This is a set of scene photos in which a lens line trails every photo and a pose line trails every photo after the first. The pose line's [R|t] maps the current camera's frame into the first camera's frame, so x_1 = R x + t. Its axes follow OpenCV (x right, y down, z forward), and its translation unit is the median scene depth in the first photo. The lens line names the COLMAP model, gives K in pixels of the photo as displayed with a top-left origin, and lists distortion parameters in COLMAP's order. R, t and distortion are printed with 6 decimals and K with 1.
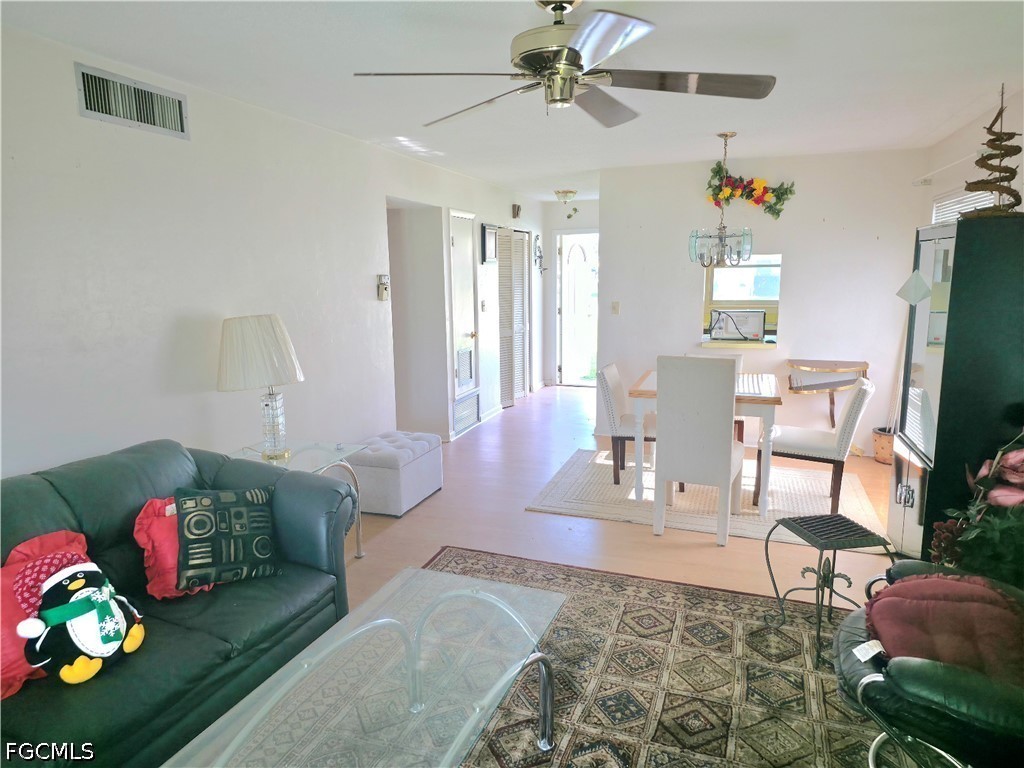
lens RADIAL K [[676.5, 0, 511.6], [0, 676.5, 390.0], [0, 0, 1]] dist [0.070678, -0.039691]
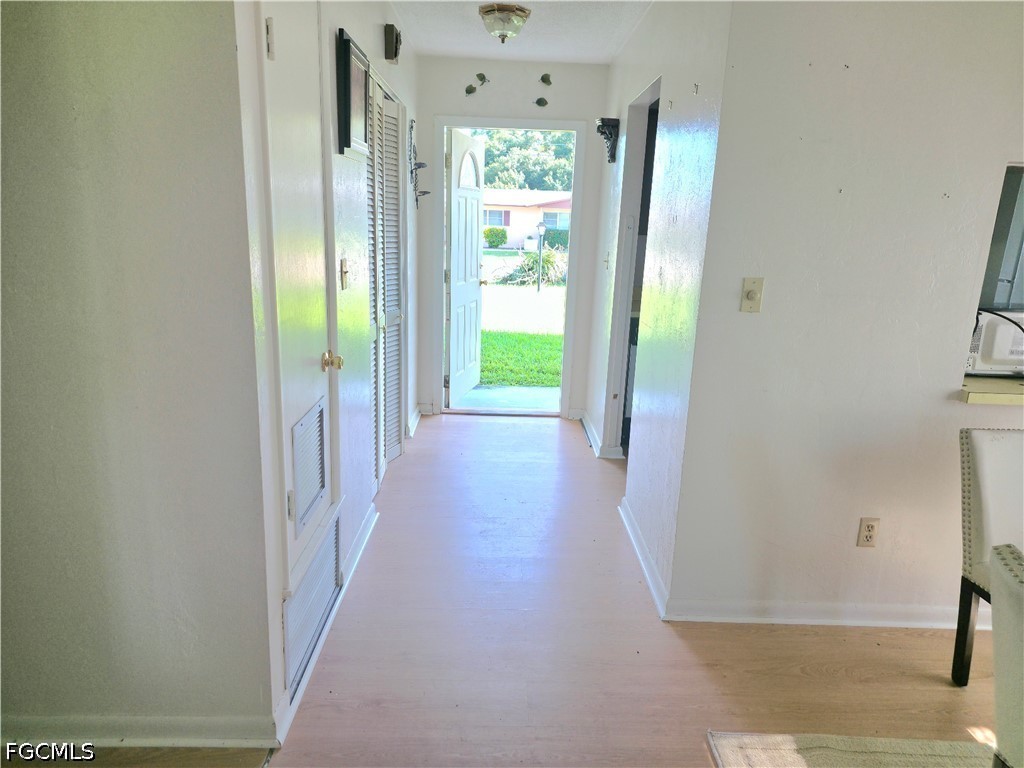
lens RADIAL K [[676.5, 0, 511.6], [0, 676.5, 390.0], [0, 0, 1]] dist [0.070678, -0.039691]
pose [[0.943398, -0.034126, 0.329901, -0.070453], [0.009072, 0.996975, 0.077188, -0.079587], [-0.331538, -0.069826, 0.940854, 0.554369]]
